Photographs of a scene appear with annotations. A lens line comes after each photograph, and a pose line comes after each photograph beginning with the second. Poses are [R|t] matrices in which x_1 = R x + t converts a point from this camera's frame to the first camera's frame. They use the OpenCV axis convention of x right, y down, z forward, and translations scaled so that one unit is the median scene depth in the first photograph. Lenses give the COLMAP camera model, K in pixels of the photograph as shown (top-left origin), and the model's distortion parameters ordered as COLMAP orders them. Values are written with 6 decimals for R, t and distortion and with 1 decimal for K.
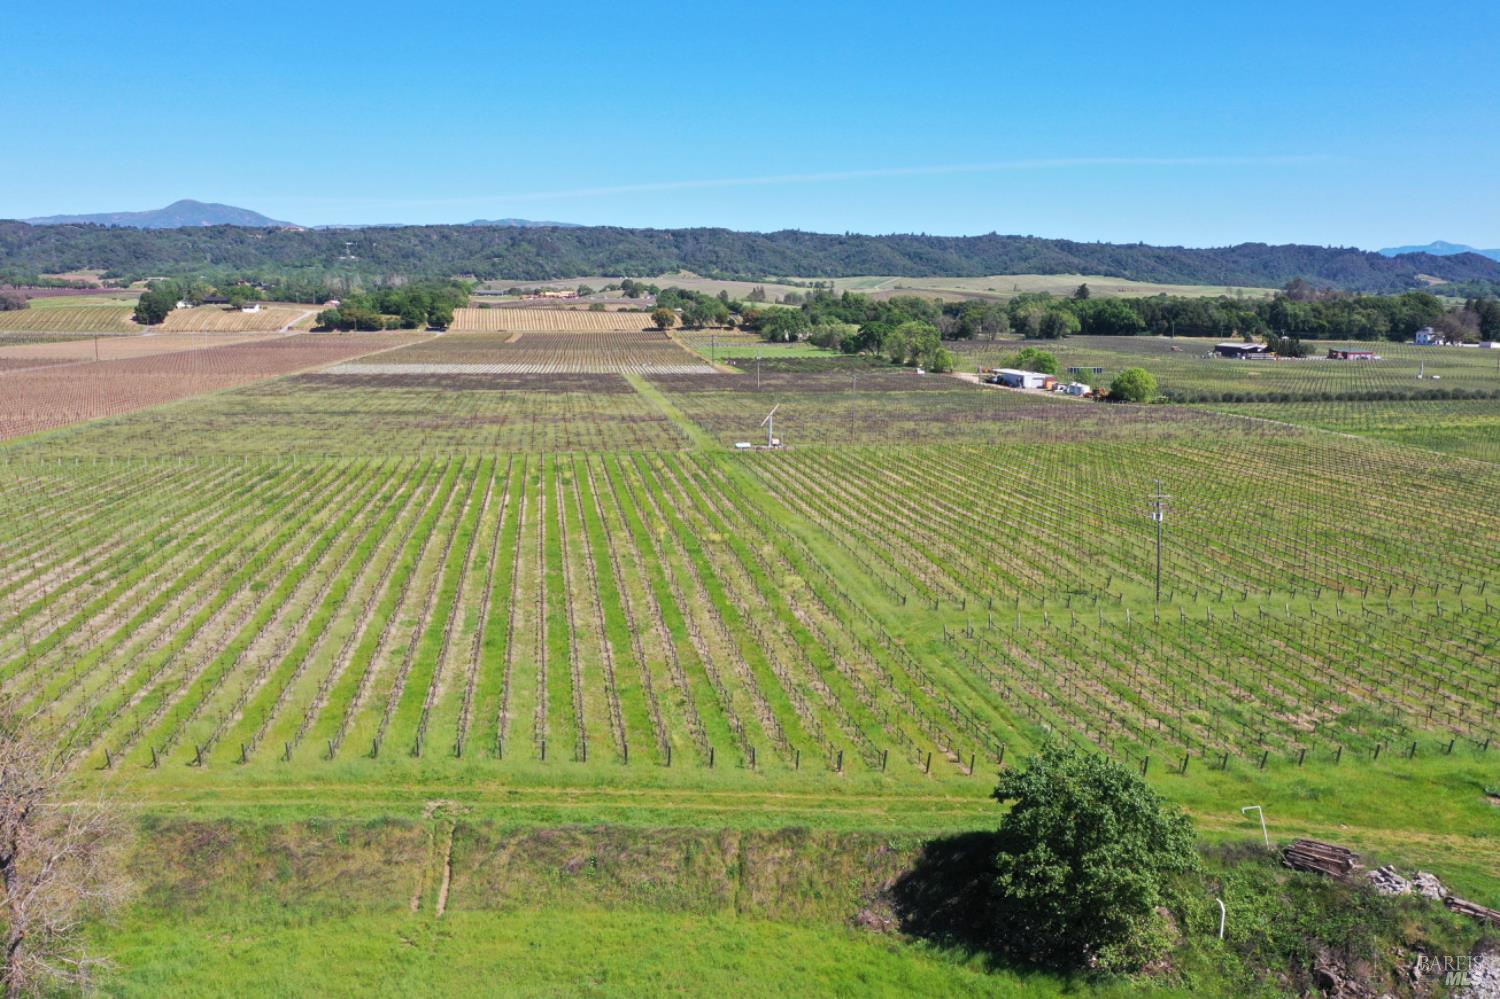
lens RADIAL K [[1232.2, 0, 750.0], [0, 1232.2, 499.5], [0, 0, 1]] dist [-0.001902, -0.005669]
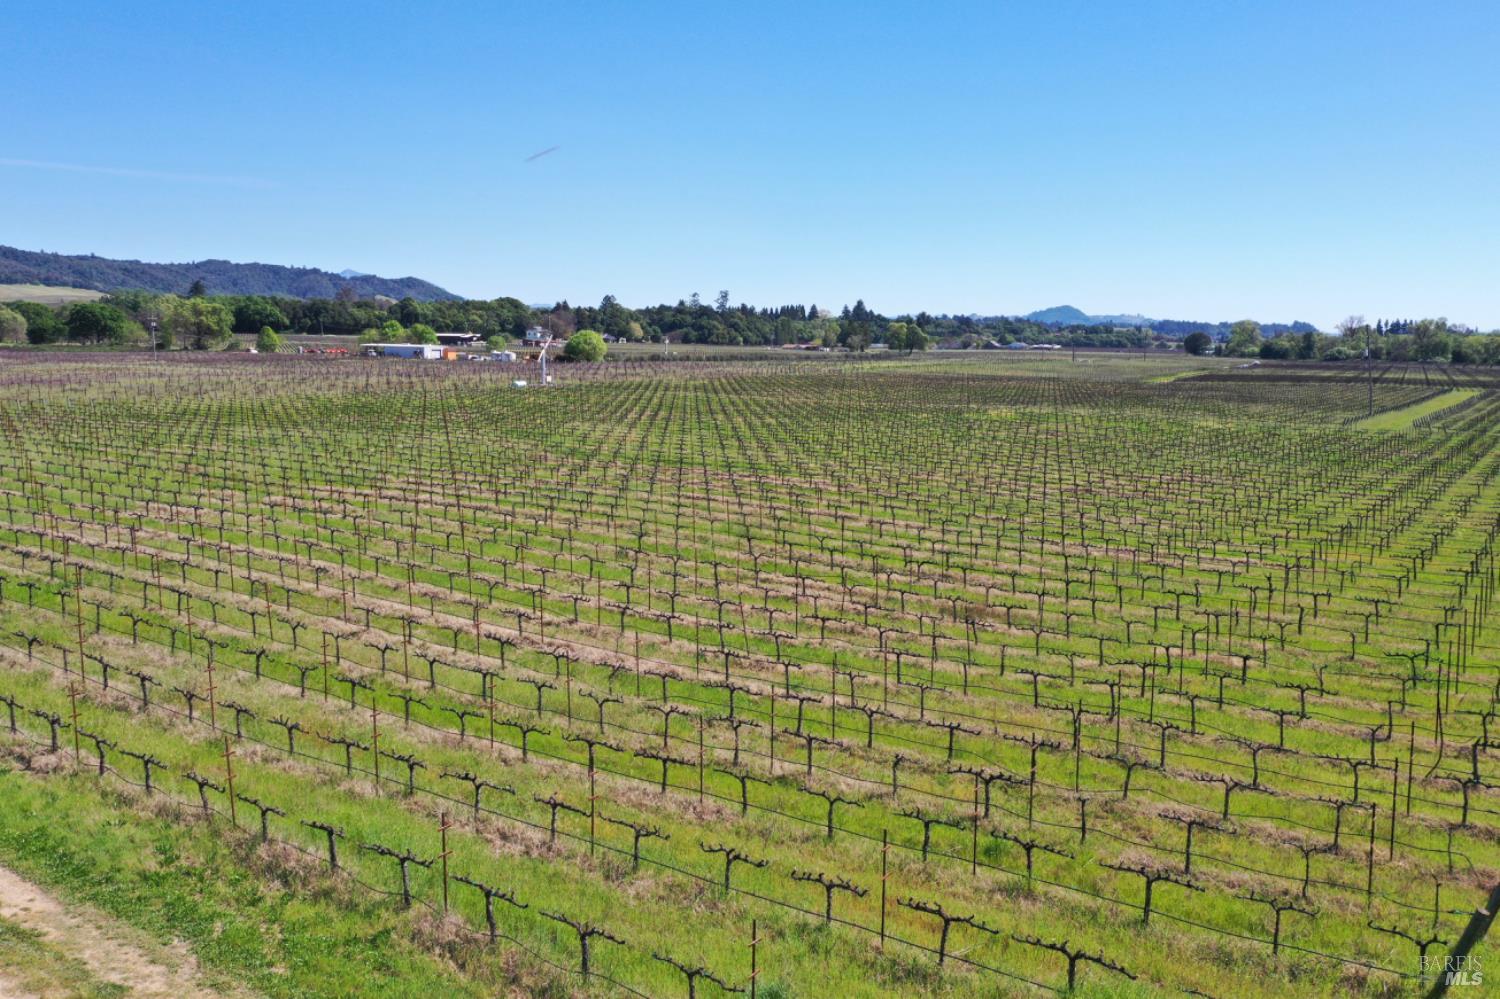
lens RADIAL K [[1232.2, 0, 750.0], [0, 1232.2, 499.5], [0, 0, 1]] dist [-0.001902, -0.005669]
pose [[0.686553, -0.093787, 0.721005, -0.141522], [0.106687, 0.993907, 0.027697, 0.008354], [-0.719210, 0.057906, 0.692376, 0.074952]]
